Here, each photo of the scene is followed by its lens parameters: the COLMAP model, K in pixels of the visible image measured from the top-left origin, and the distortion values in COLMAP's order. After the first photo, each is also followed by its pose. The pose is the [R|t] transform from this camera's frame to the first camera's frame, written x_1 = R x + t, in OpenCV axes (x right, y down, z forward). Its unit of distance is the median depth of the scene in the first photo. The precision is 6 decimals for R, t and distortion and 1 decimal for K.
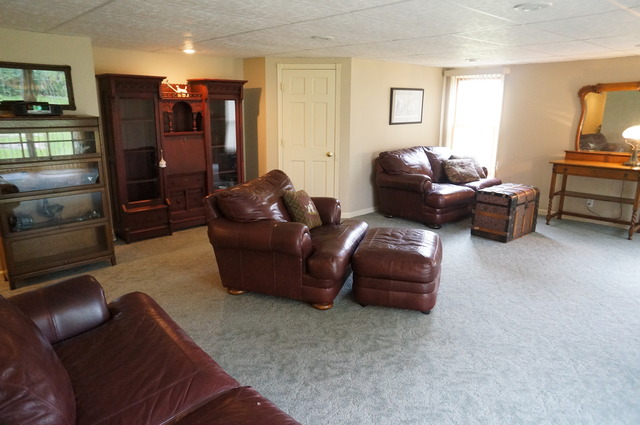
lens RADIAL K [[428.8, 0, 321.5], [0, 428.8, 210.0], [0, 0, 1]] dist [-0.019545, 0.030101]
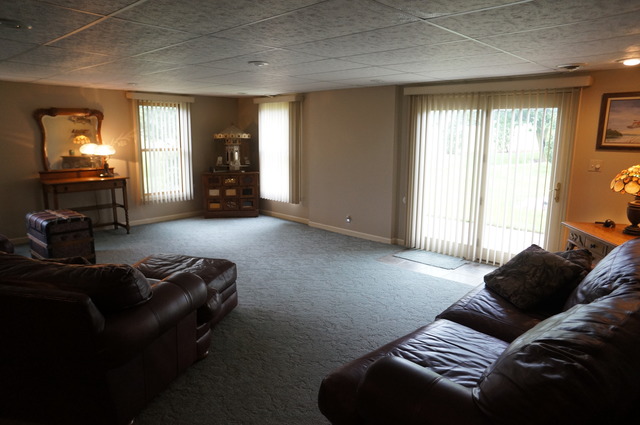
lens RADIAL K [[428.8, 0, 321.5], [0, 428.8, 212.9], [0, 0, 1]] dist [-0.019545, 0.030101]
pose [[-0.065597, -0.193189, 0.978966, -0.500264], [0.224984, 0.952953, 0.203131, -0.108084], [-0.972152, 0.233577, -0.019047, 0.420468]]
